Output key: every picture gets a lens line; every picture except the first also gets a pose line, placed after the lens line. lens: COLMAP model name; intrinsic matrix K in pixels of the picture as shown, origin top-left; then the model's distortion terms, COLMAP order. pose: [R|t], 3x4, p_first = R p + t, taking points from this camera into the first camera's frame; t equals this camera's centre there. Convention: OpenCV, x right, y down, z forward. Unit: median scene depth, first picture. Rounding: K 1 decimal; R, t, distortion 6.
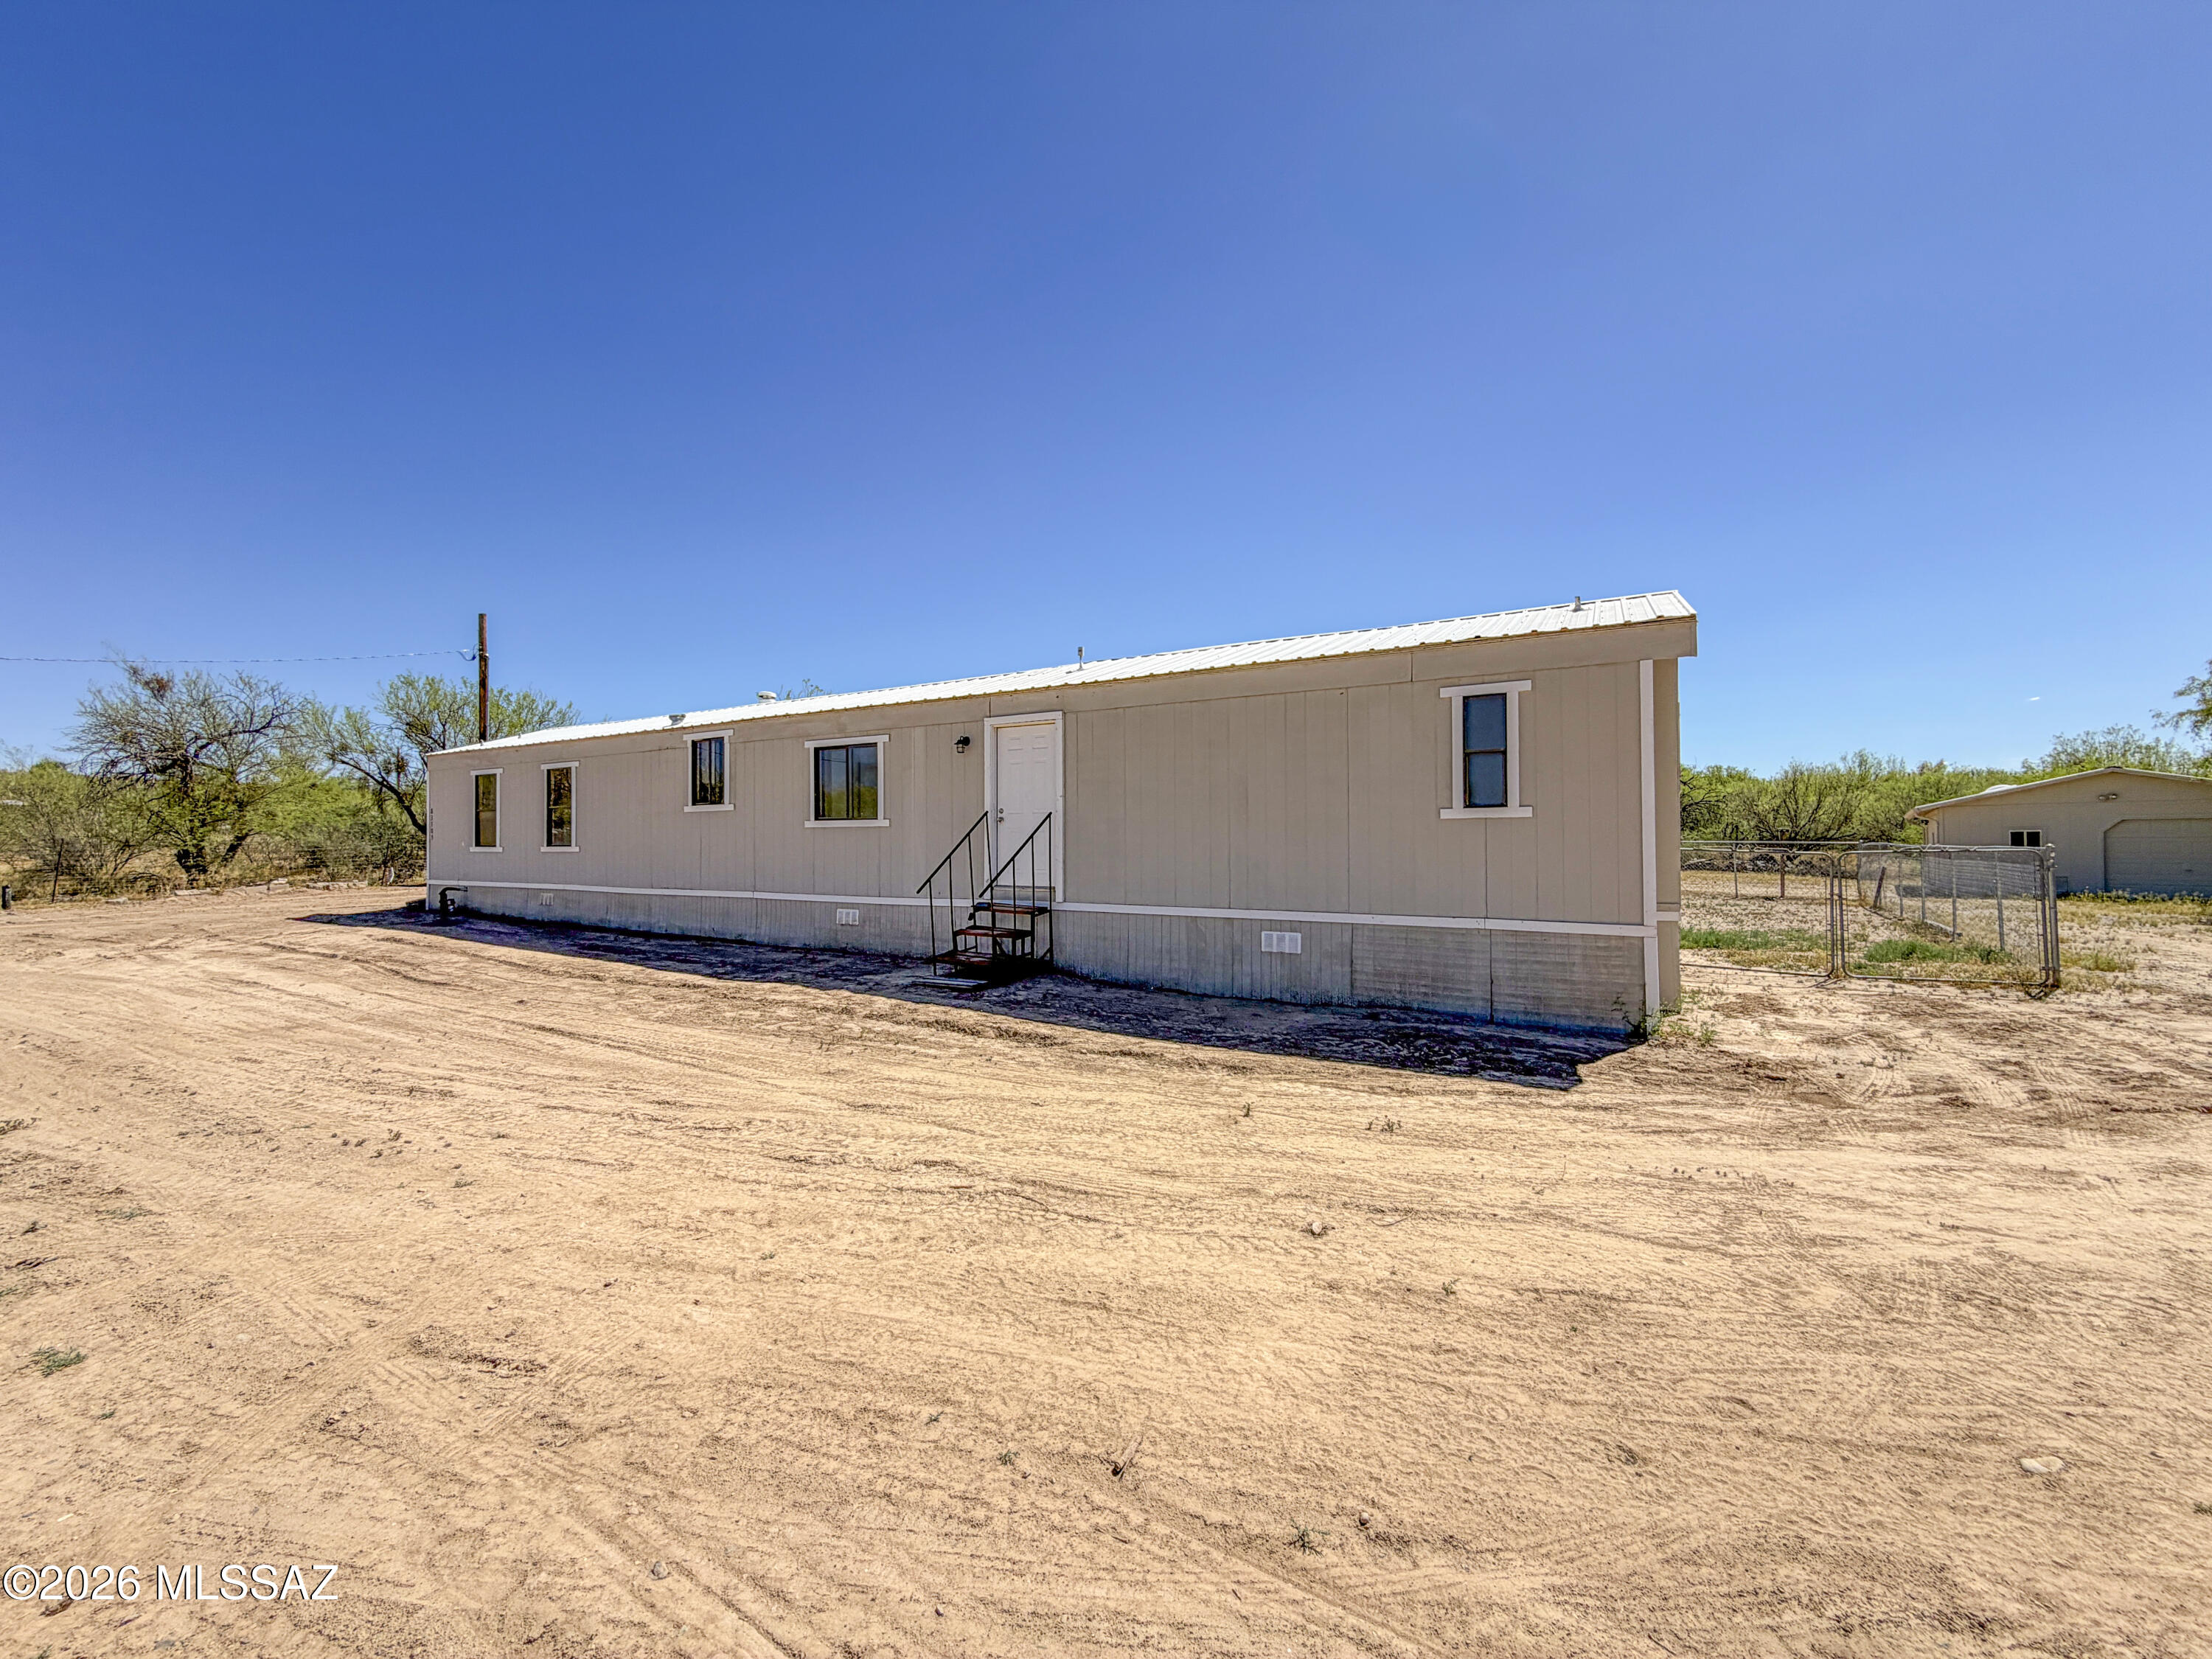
lens RADIAL K [[887.8, 0, 1105.2], [0, 887.8, 824.9], [0, 0, 1]] dist [-0.001713, -0.000027]
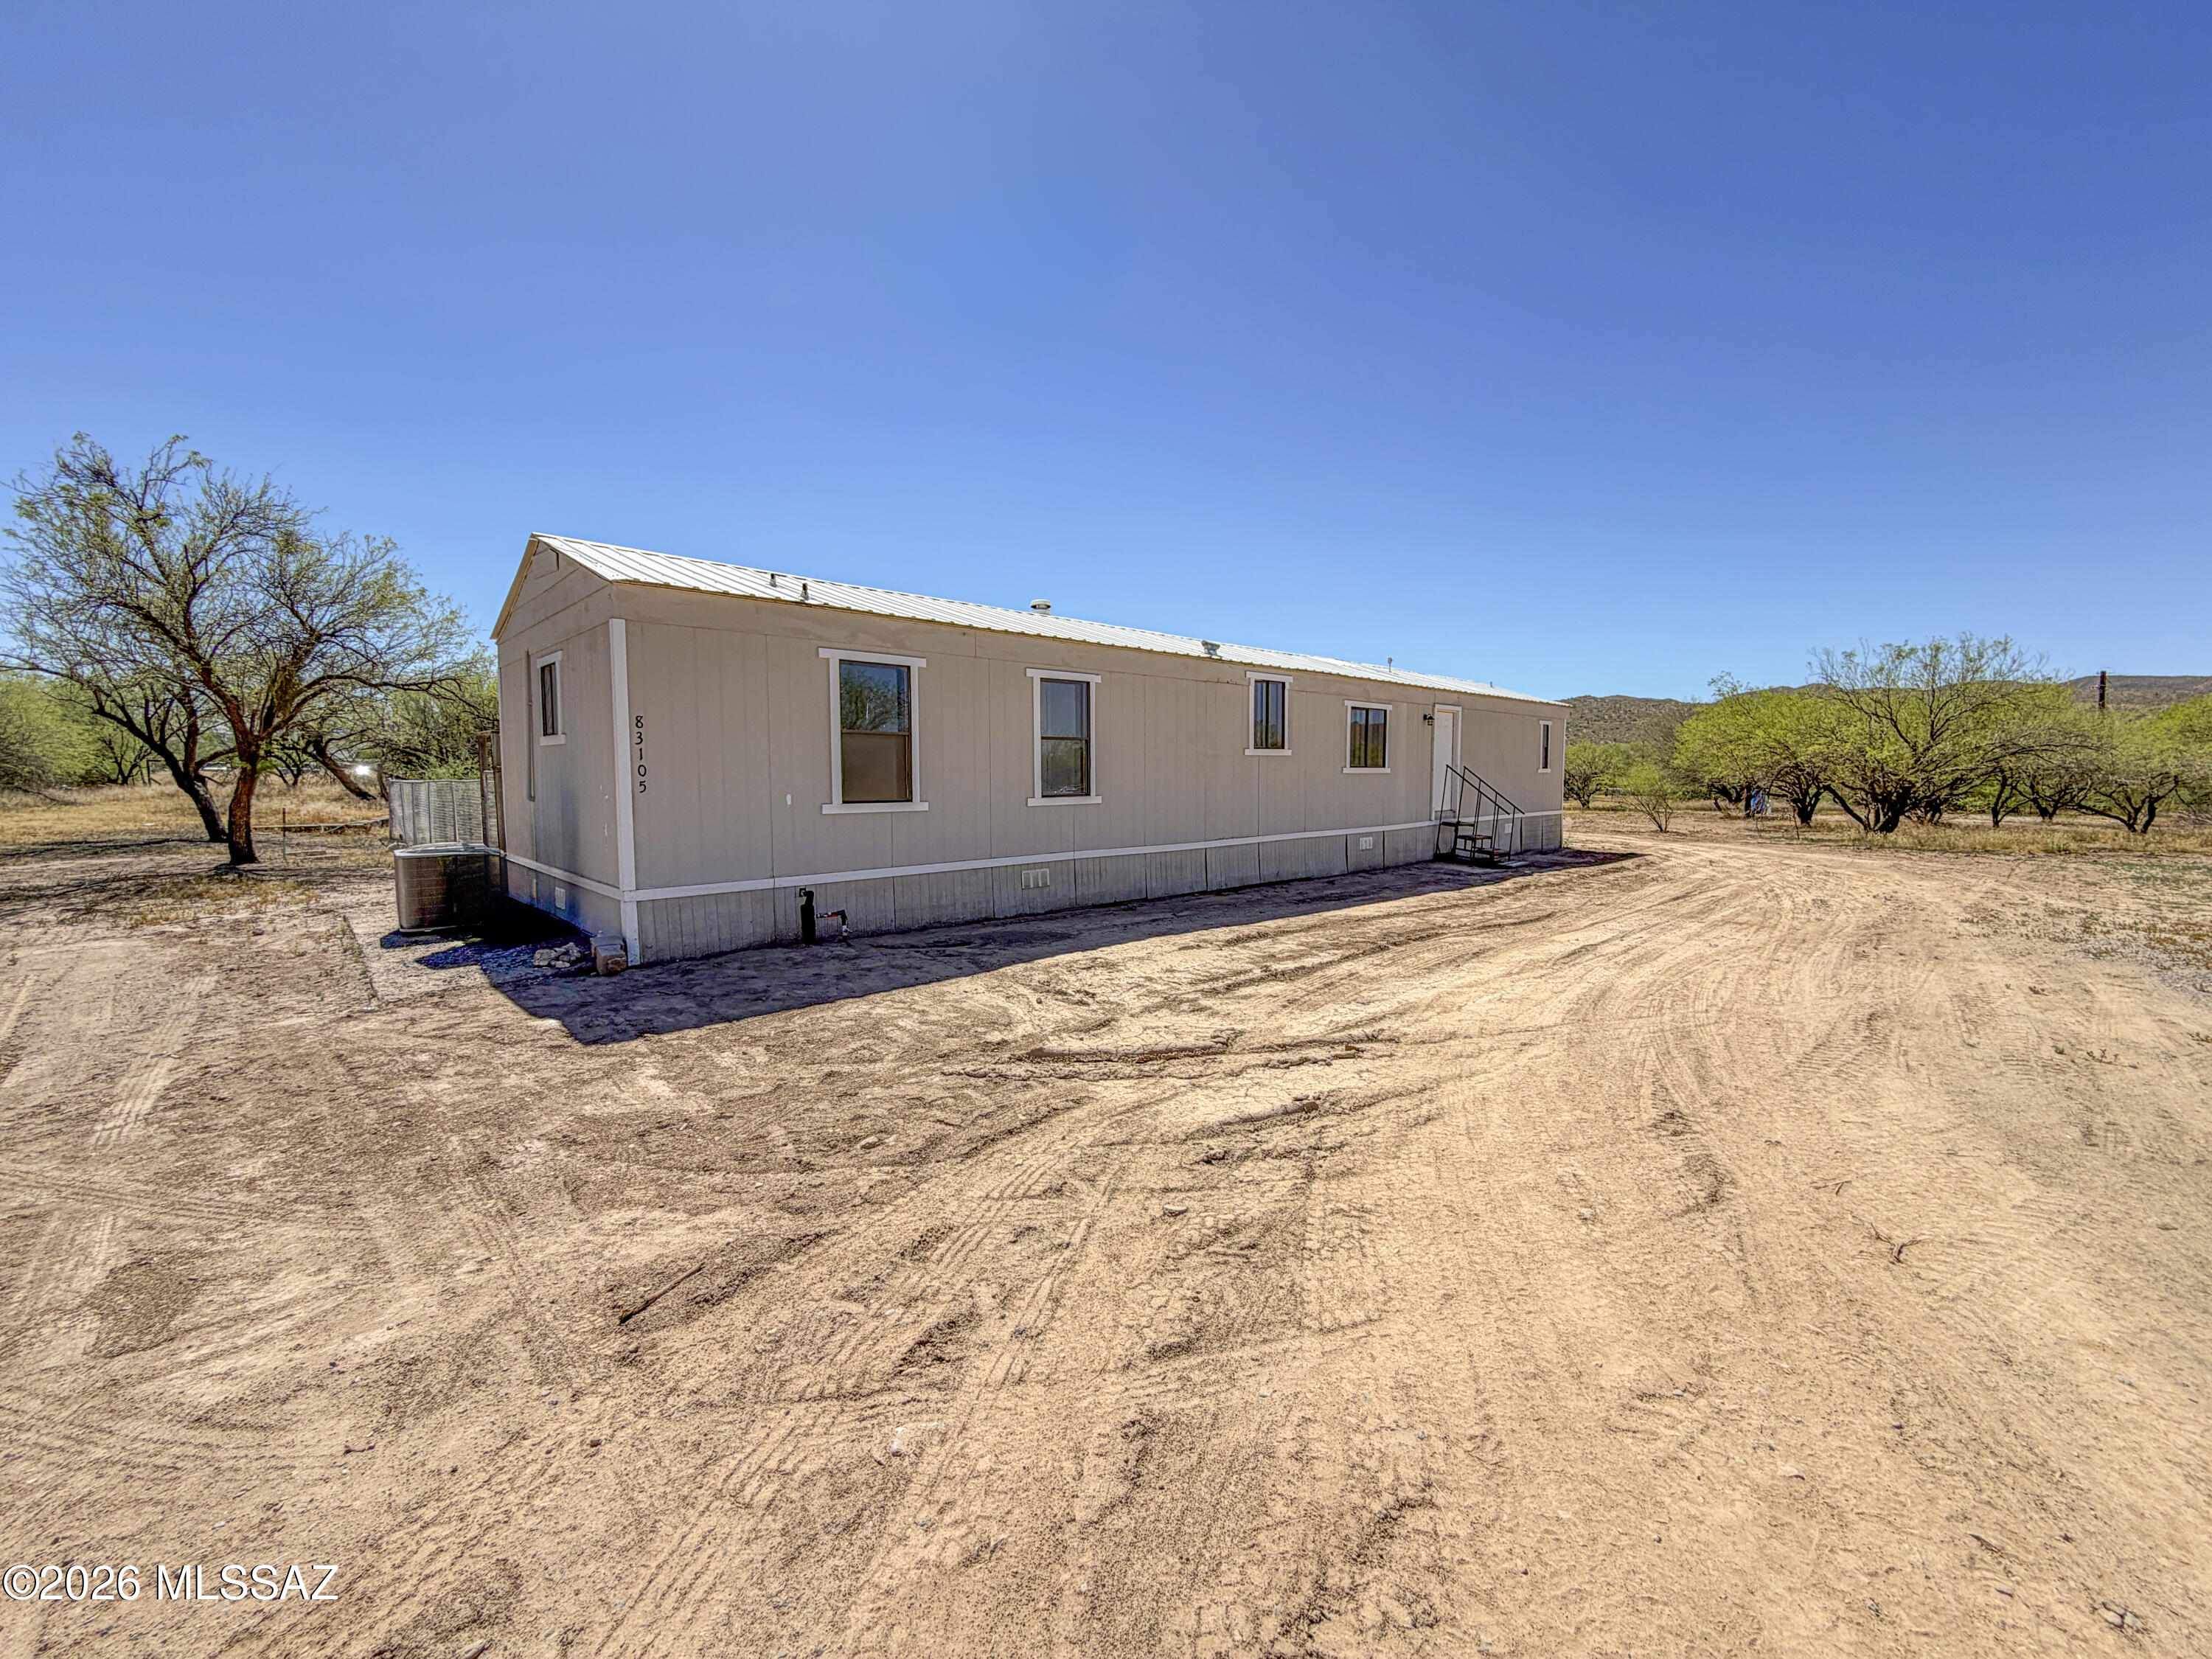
lens RADIAL K [[887.8, 0, 1104.8], [0, 887.8, 838.0], [0, 0, 1]] dist [-0.001713, -0.000027]
pose [[0.276513, -0.060740, 0.959089, -1.429049], [-0.006268, 0.997865, 0.065003, 0.012983], [-0.960990, -0.023985, 0.275542, 0.892436]]
